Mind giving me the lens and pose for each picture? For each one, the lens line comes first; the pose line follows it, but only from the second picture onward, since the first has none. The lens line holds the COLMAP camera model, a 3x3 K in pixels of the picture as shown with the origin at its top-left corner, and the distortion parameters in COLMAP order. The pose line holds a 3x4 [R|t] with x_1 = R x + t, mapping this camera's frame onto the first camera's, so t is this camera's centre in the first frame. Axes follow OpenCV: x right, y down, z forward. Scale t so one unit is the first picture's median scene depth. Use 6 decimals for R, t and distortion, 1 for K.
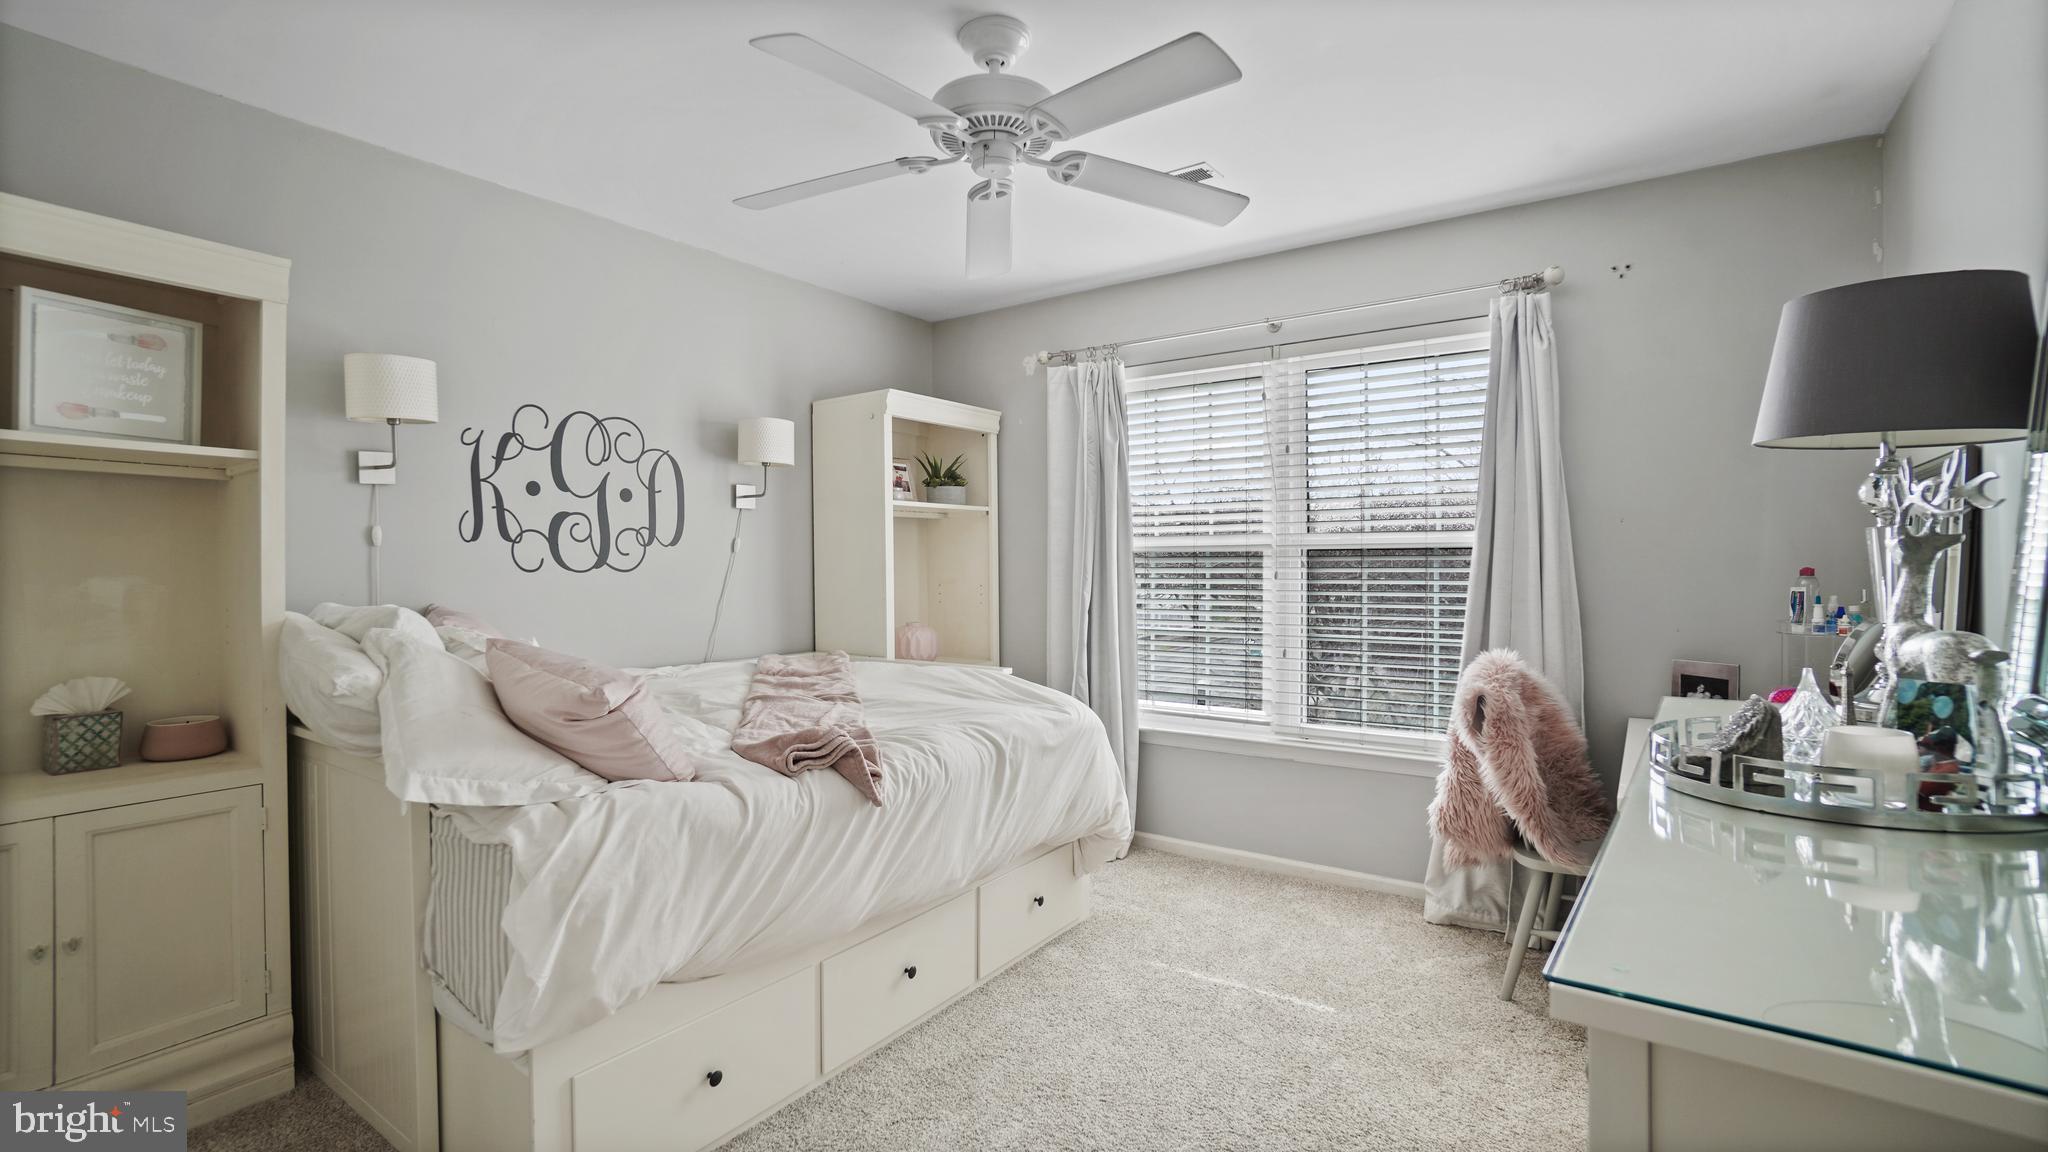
lens RADIAL K [[919.0, 0, 1022.9], [0, 919.0, 566.4], [0, 0, 1]] dist [-0.057221, 0.017130]
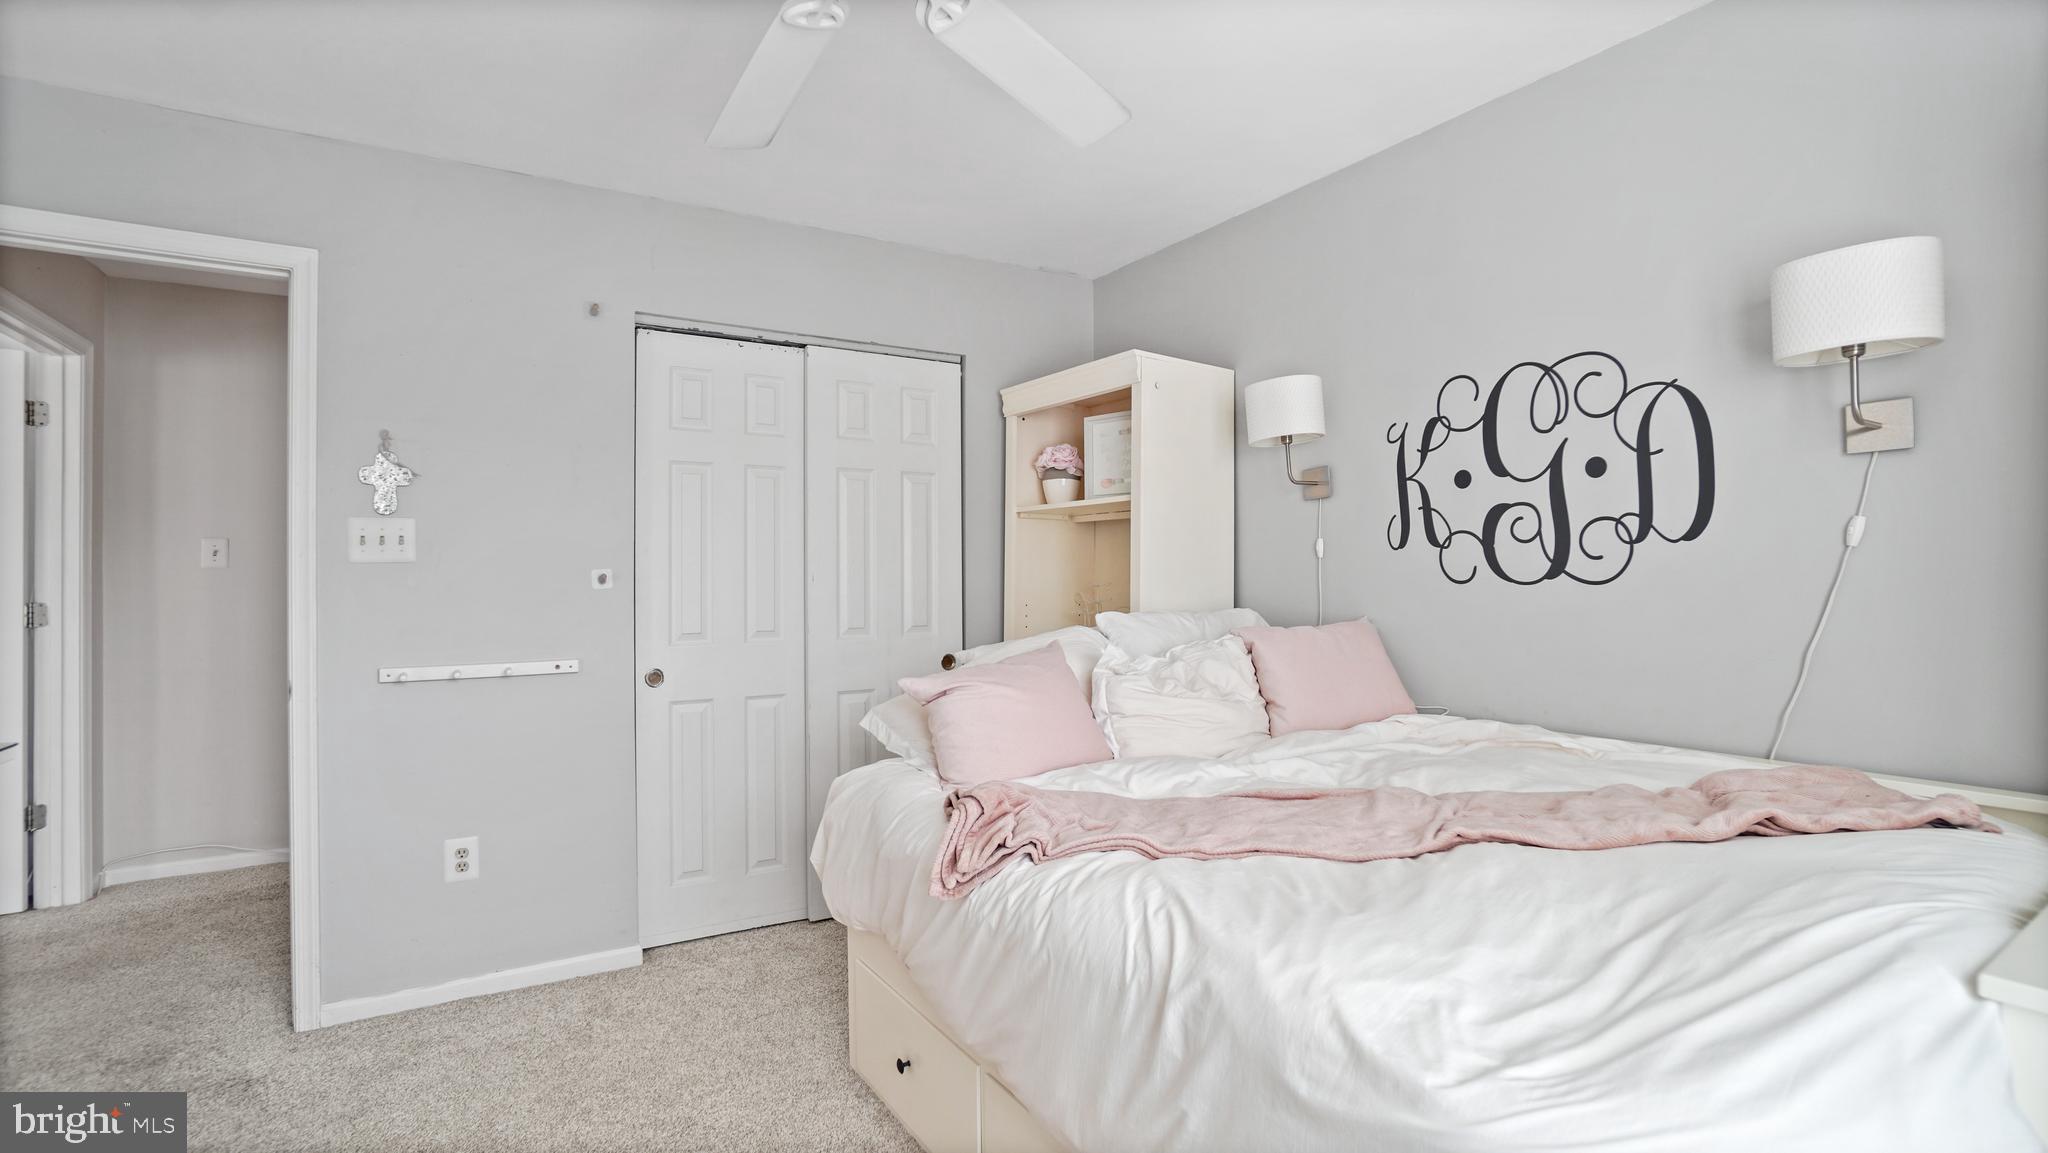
lens RADIAL K [[919.0, 0, 1018.9], [0, 919.0, 577.4], [0, 0, 1]] dist [-0.057221, 0.017130]
pose [[-0.396168, 0.001755, -0.918176, 0.343299], [0.004370, 0.999990, 0.000026, -0.000800], [0.918168, -0.004002, -0.396172, 0.927087]]
